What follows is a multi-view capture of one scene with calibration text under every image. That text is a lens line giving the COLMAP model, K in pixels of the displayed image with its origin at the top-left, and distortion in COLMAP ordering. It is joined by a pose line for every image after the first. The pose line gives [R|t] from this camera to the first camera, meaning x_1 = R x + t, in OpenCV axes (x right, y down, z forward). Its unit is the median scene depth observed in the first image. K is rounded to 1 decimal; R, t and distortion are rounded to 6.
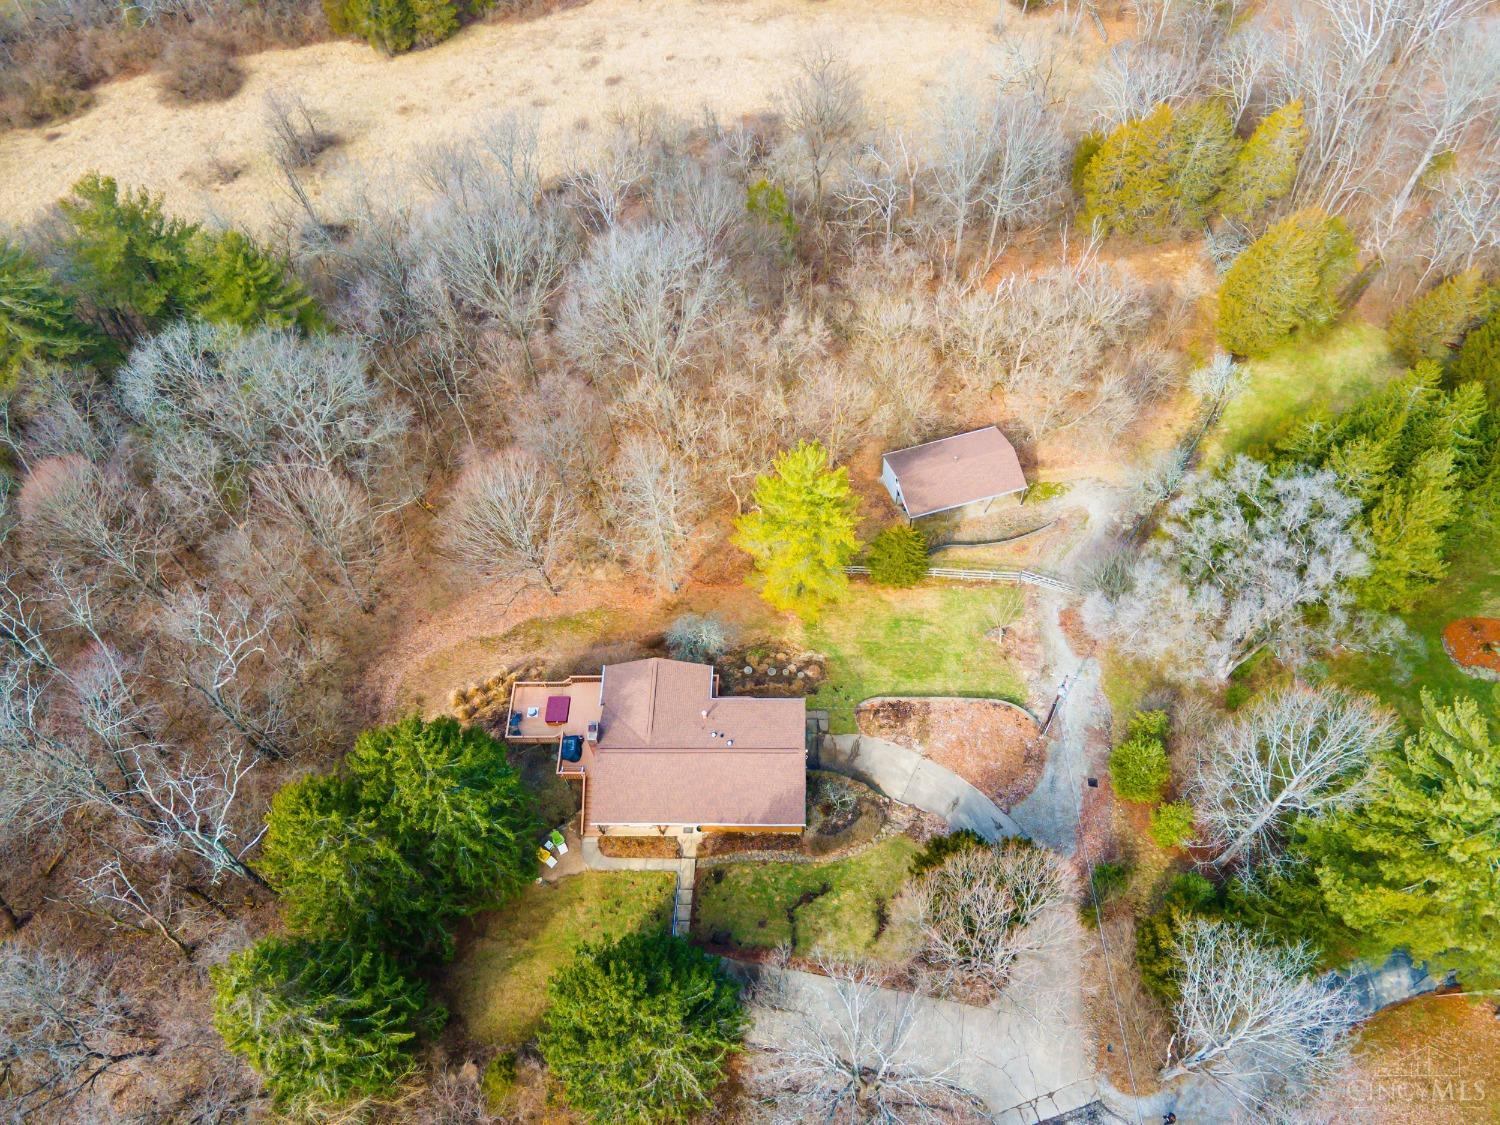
lens RADIAL K [[1079.3, 0, 753.5], [0, 1079.3, 561.9], [0, 0, 1]] dist [0.029139, 0.013222]
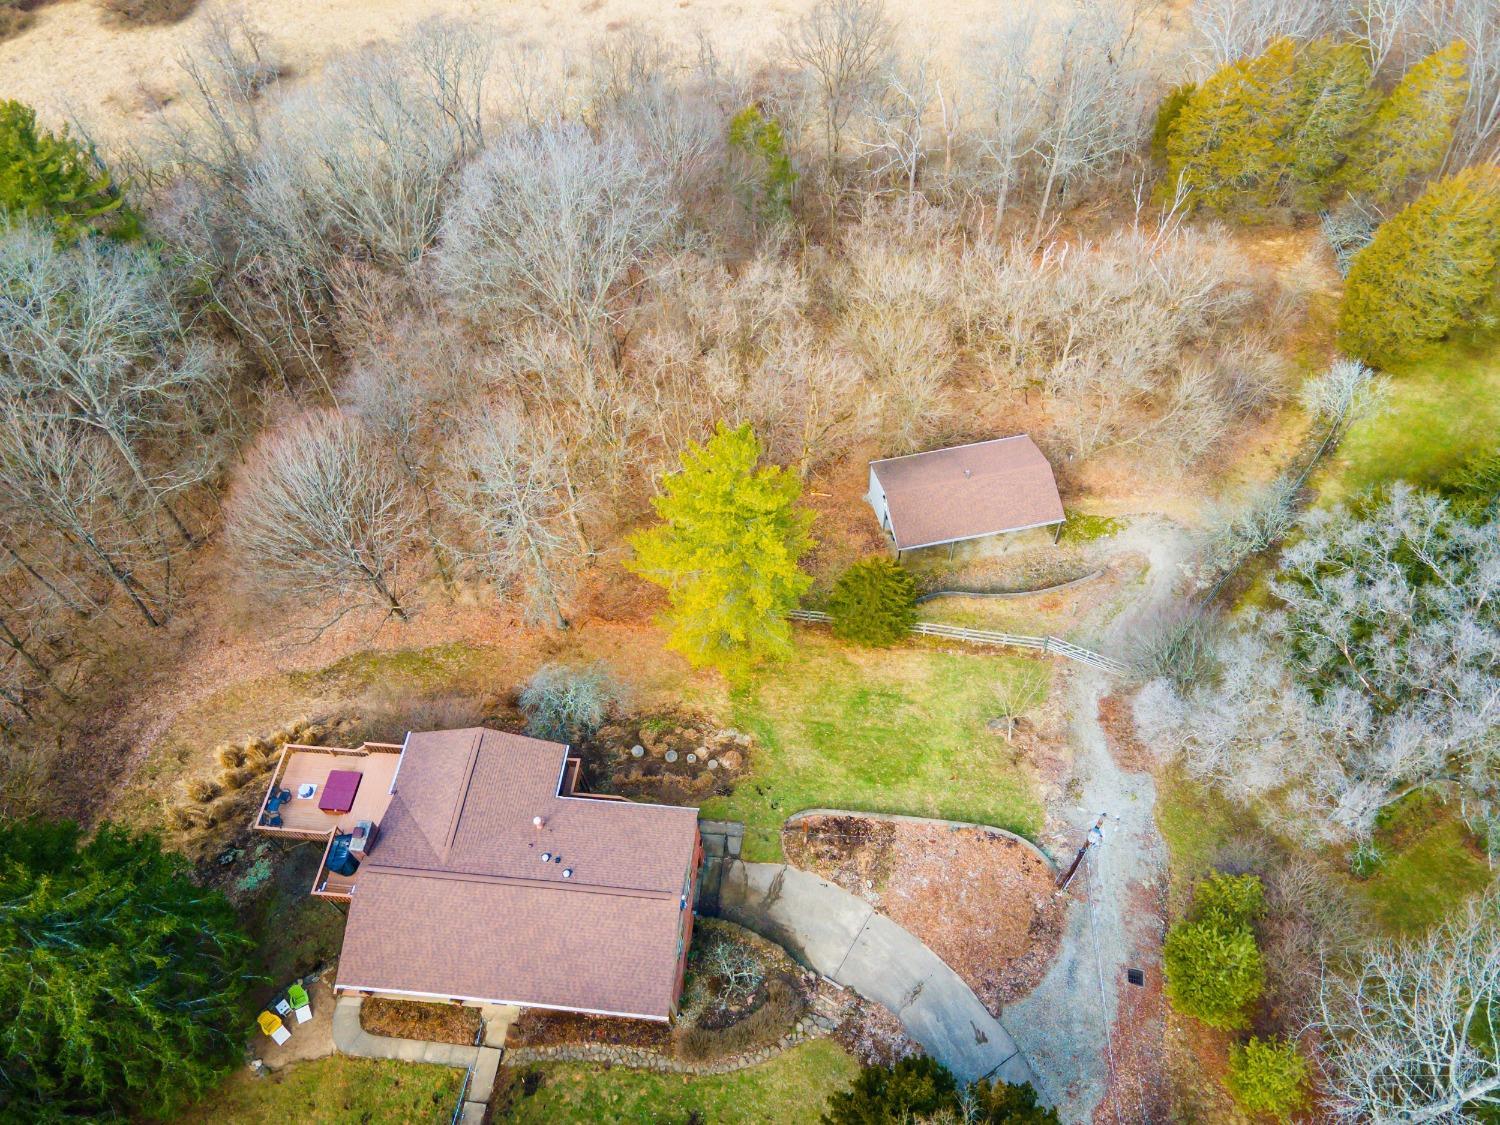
lens RADIAL K [[1079.3, 0, 746.8], [0, 1079.3, 566.3], [0, 0, 1]] dist [0.029139, 0.013222]
pose [[0.996367, 0.072435, -0.044793, 0.084465], [-0.073633, 0.996954, -0.025700, -0.004449], [0.042795, 0.028905, 0.998666, 0.301354]]
